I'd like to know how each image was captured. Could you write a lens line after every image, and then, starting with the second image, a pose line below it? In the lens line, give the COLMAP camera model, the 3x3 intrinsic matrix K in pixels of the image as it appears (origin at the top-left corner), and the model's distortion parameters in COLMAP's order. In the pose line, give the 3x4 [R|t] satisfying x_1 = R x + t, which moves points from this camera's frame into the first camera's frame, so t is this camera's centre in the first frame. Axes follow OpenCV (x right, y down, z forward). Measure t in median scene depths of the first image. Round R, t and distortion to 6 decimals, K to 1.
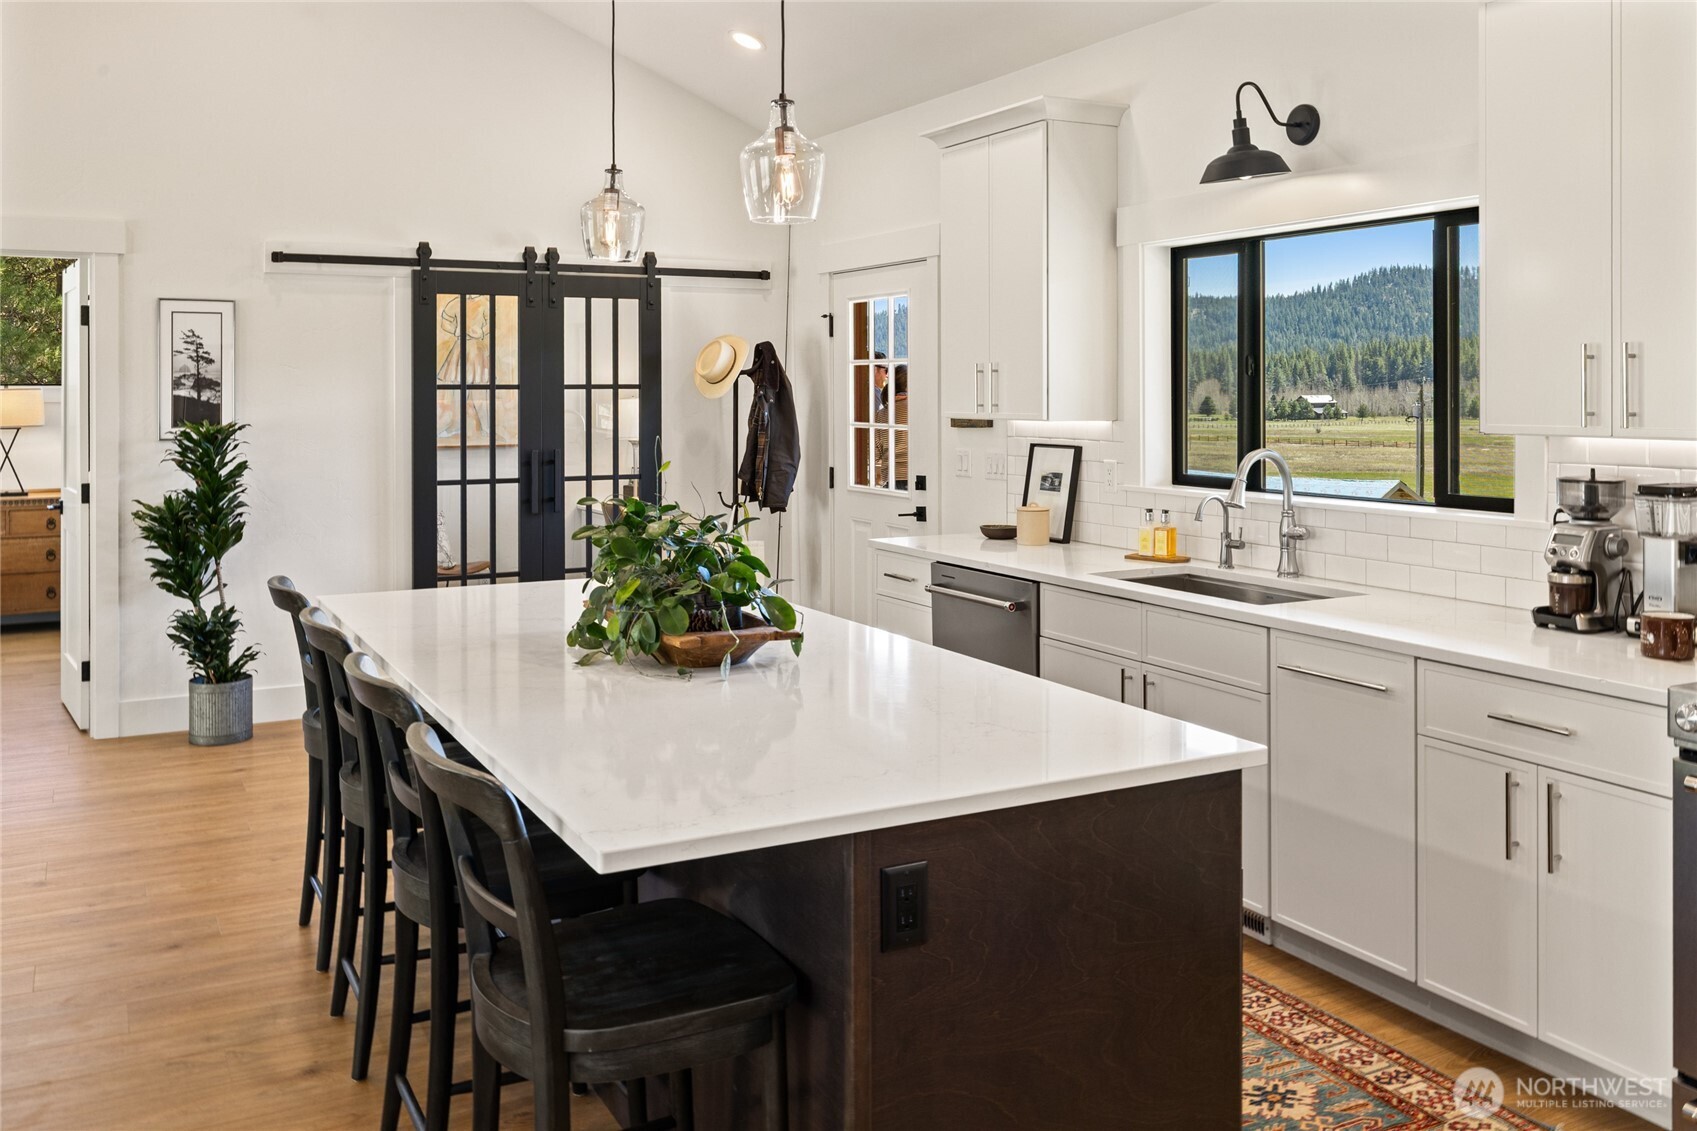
lens RADIAL K [[1414.9, 0, 810.7], [0, 1414.9, 398.8], [0, 0, 1]] dist [-0.007471, 0.011735]
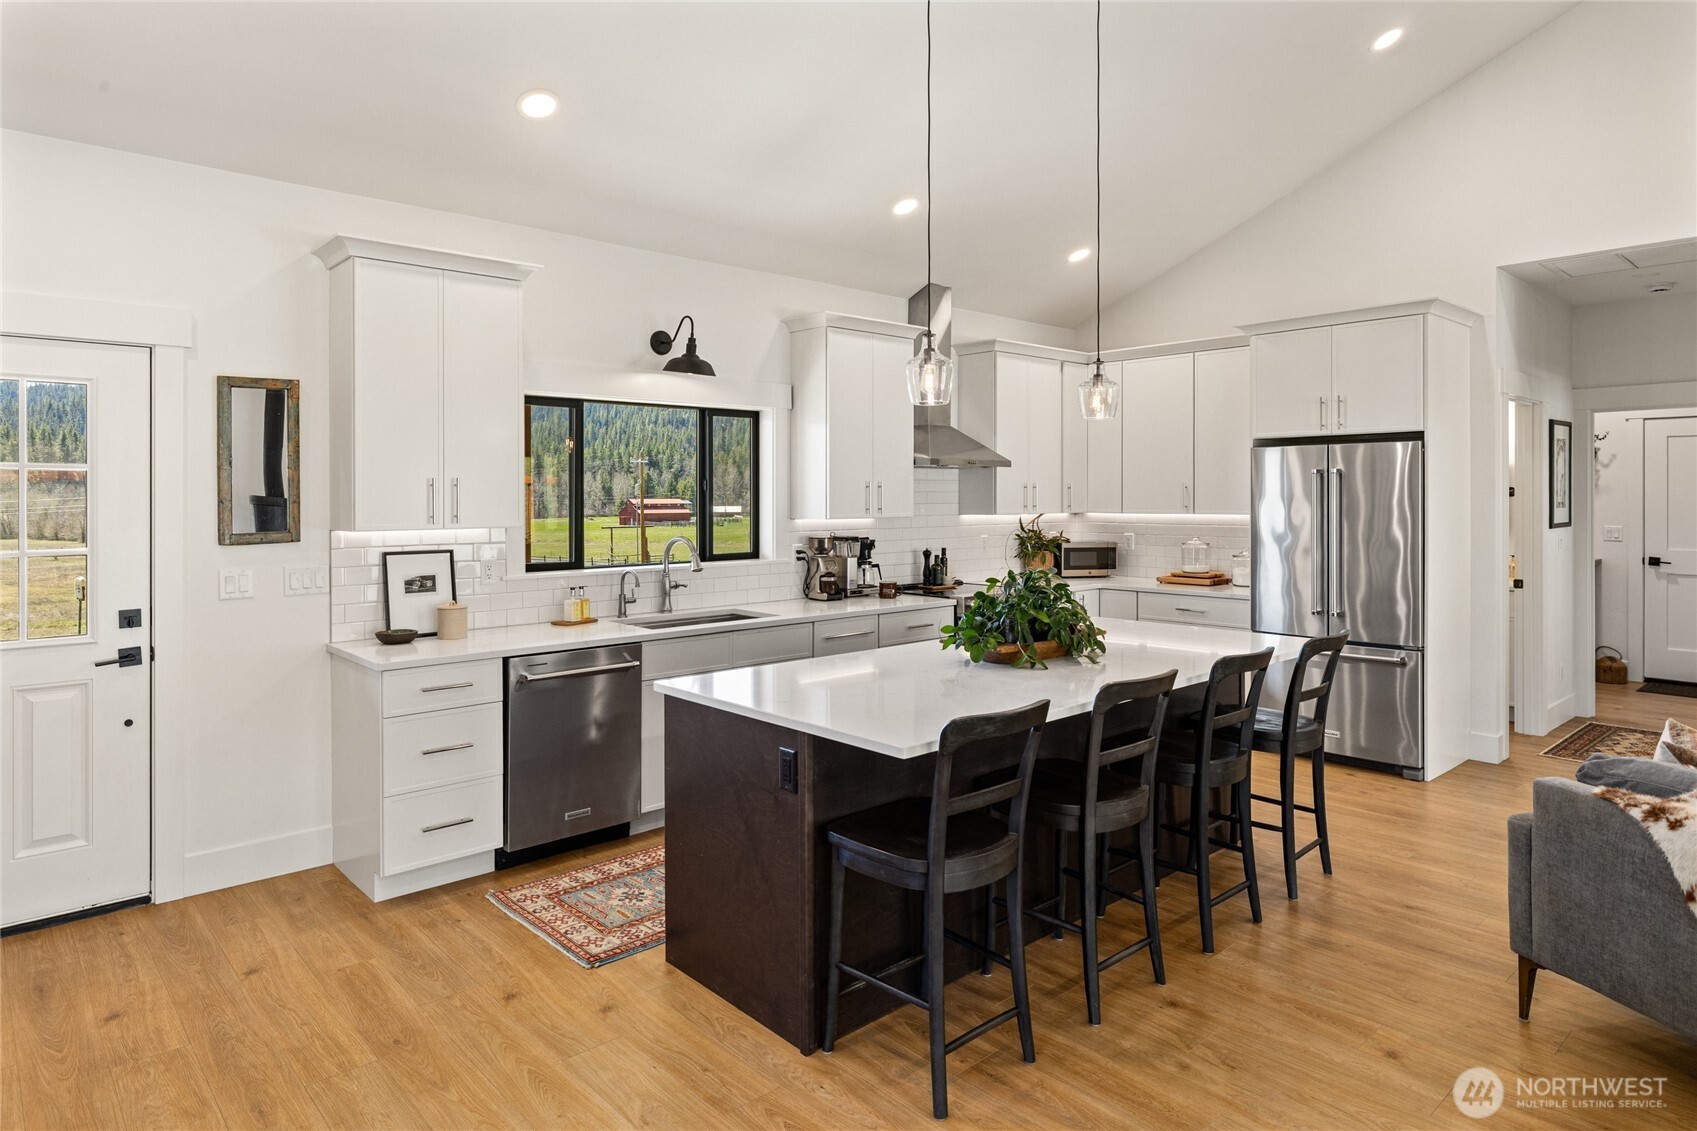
lens RADIAL K [[1000.2, 0, 826.3], [0, 1000.2, 500.1], [0, 0, 1]] dist [-0.002007, 0.001218]
pose [[-0.246840, -0.000949, 0.969056, -0.617393], [0.011633, 0.999925, 0.003942, -0.007012], [-0.968986, 0.012247, -0.246810, 0.799880]]
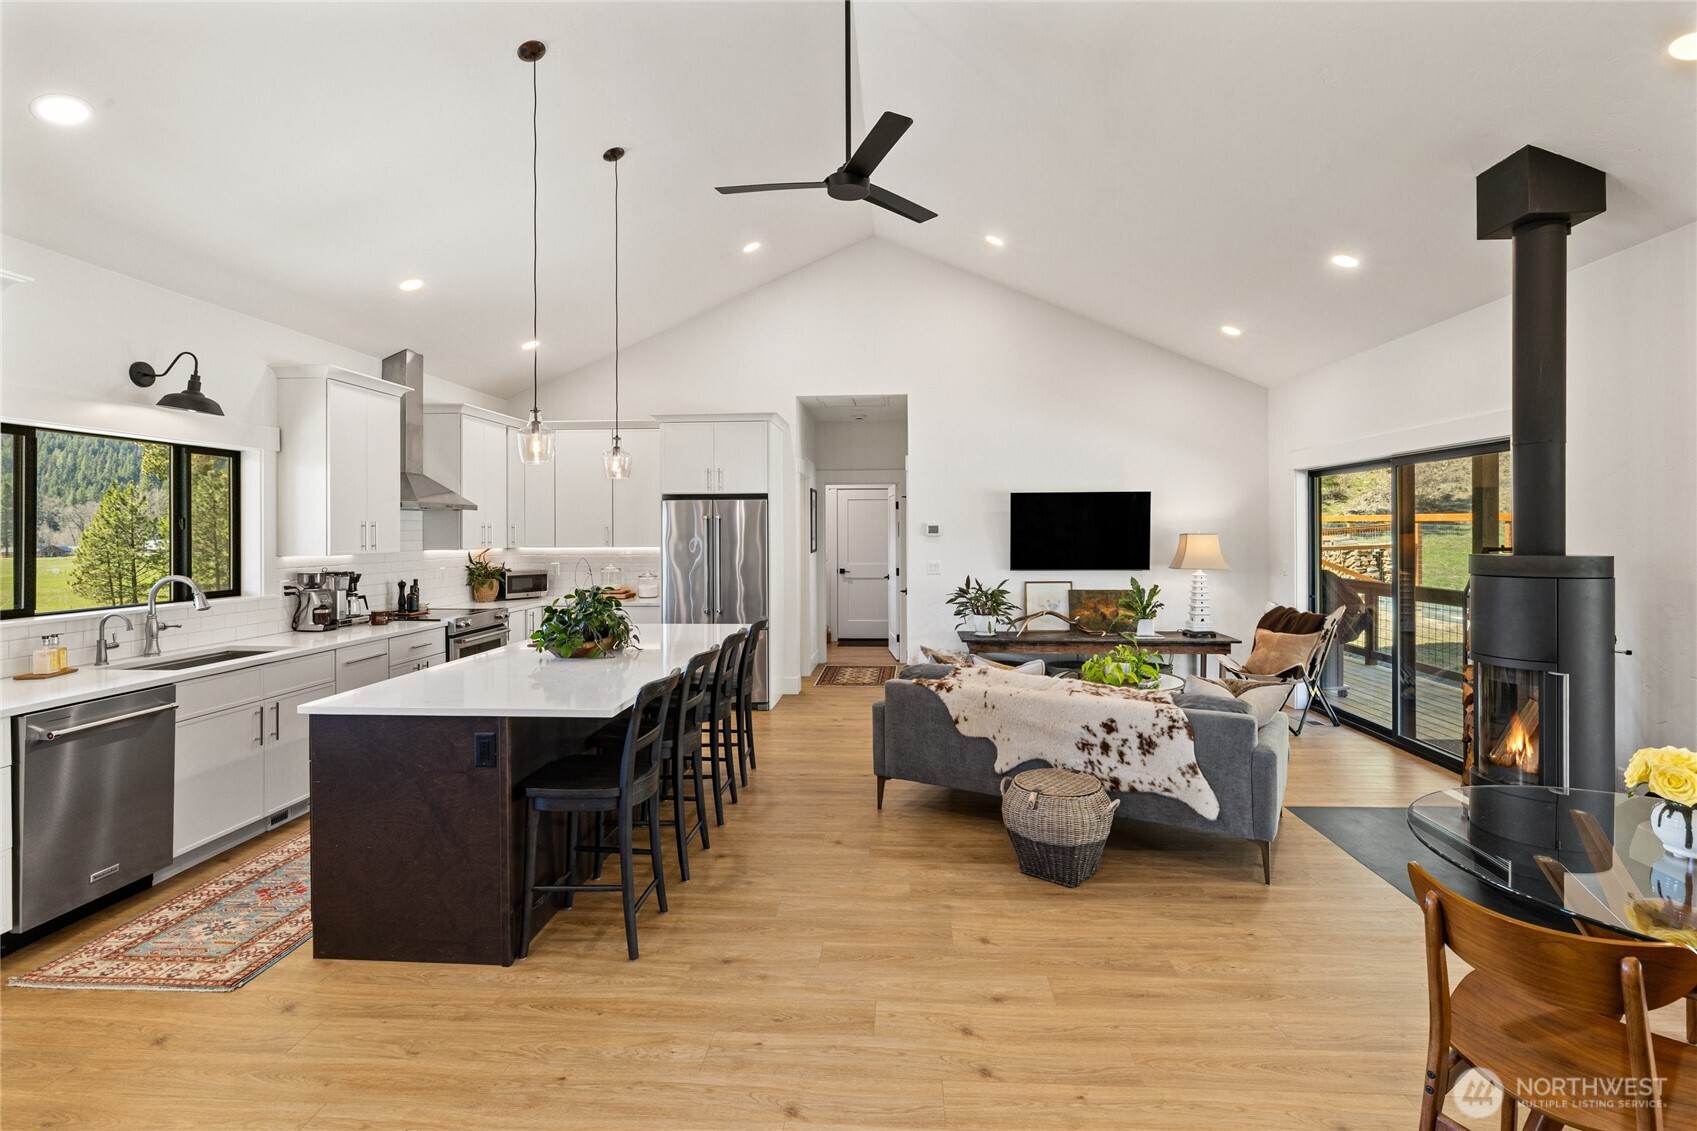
lens RADIAL K [[814.3, 0, 857.4], [0, 814.3, 534.0], [0, 0, 1]] dist [-0.003201, 0.002199]
pose [[-0.860145, 0.004479, 0.510029, -0.596513], [0.010123, 0.999914, 0.008292, -0.008808], [-0.509949, 0.012295, -0.860117, 1.001478]]
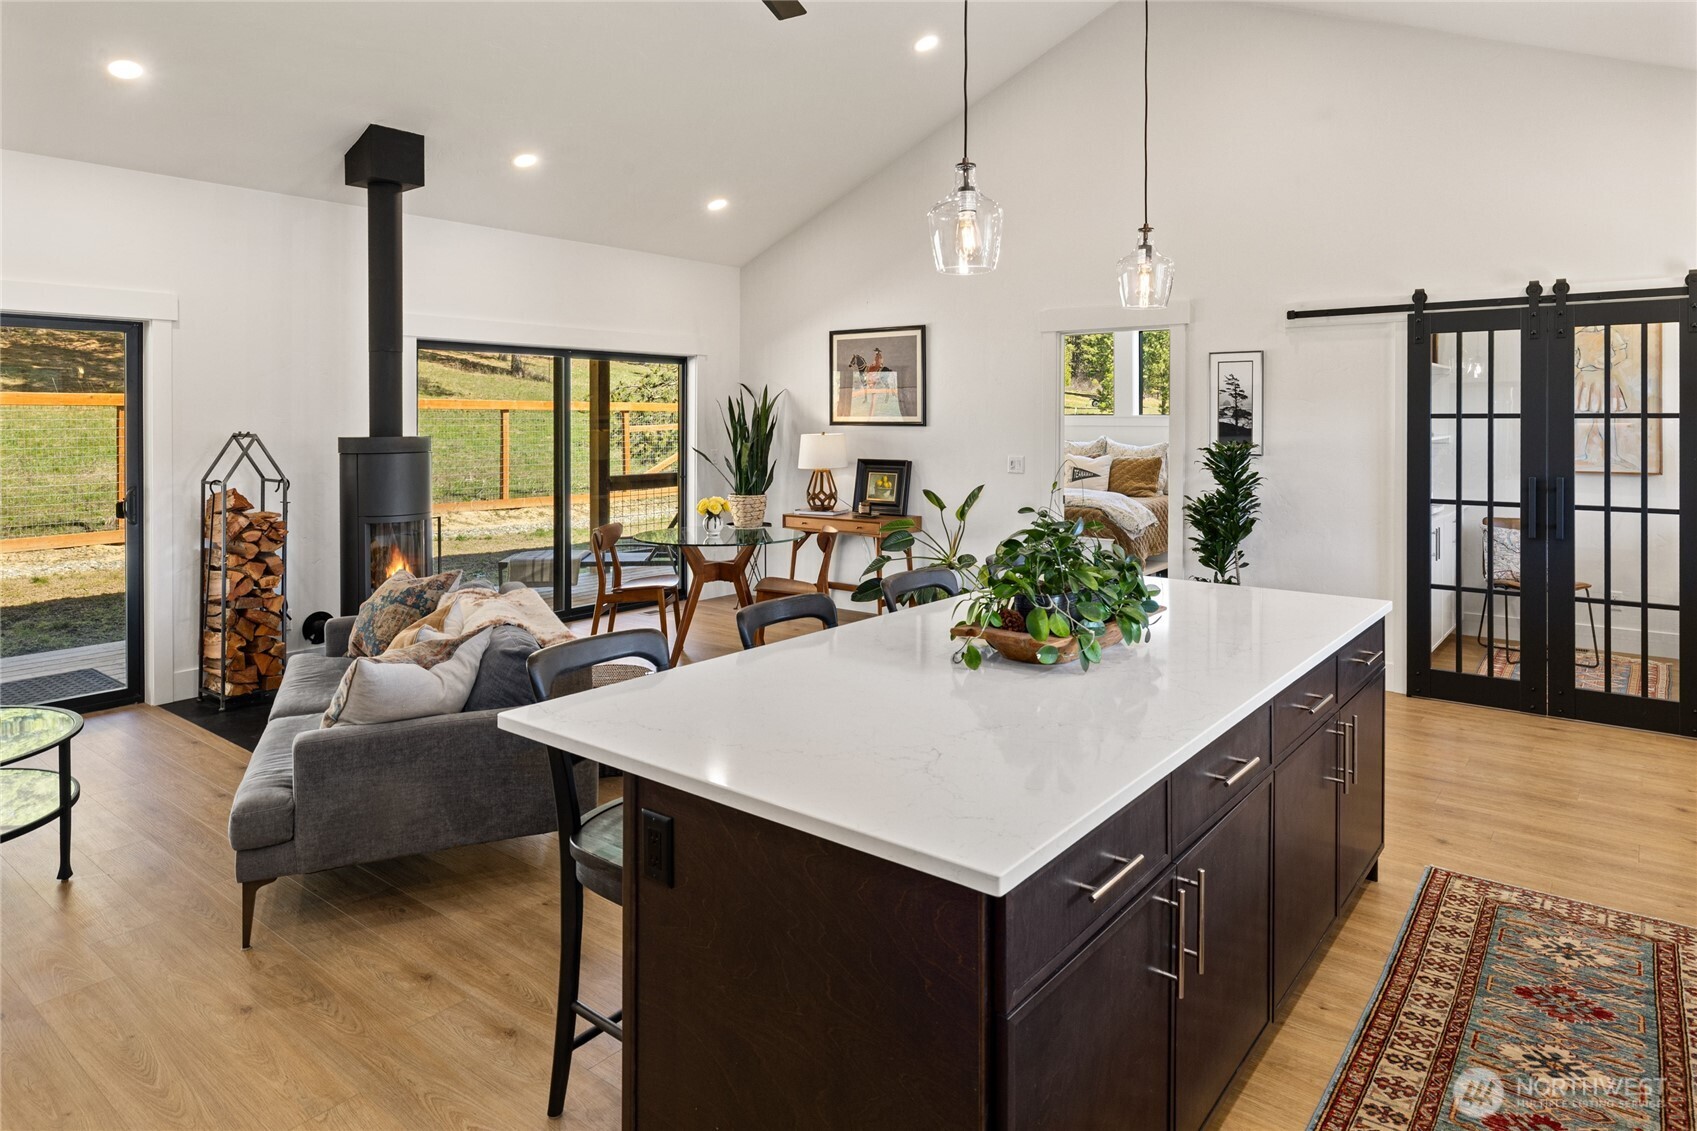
lens RADIAL K [[1000.2, 0, 832.3], [0, 1000.2, 419.7], [0, 0, 1]] dist [-0.002007, 0.001218]
pose [[0.407386, 0.002582, -0.913253, 0.302631], [-0.006151, 0.999981, 0.000083, -0.002774], [0.913236, 0.005584, 0.407394, 0.263283]]
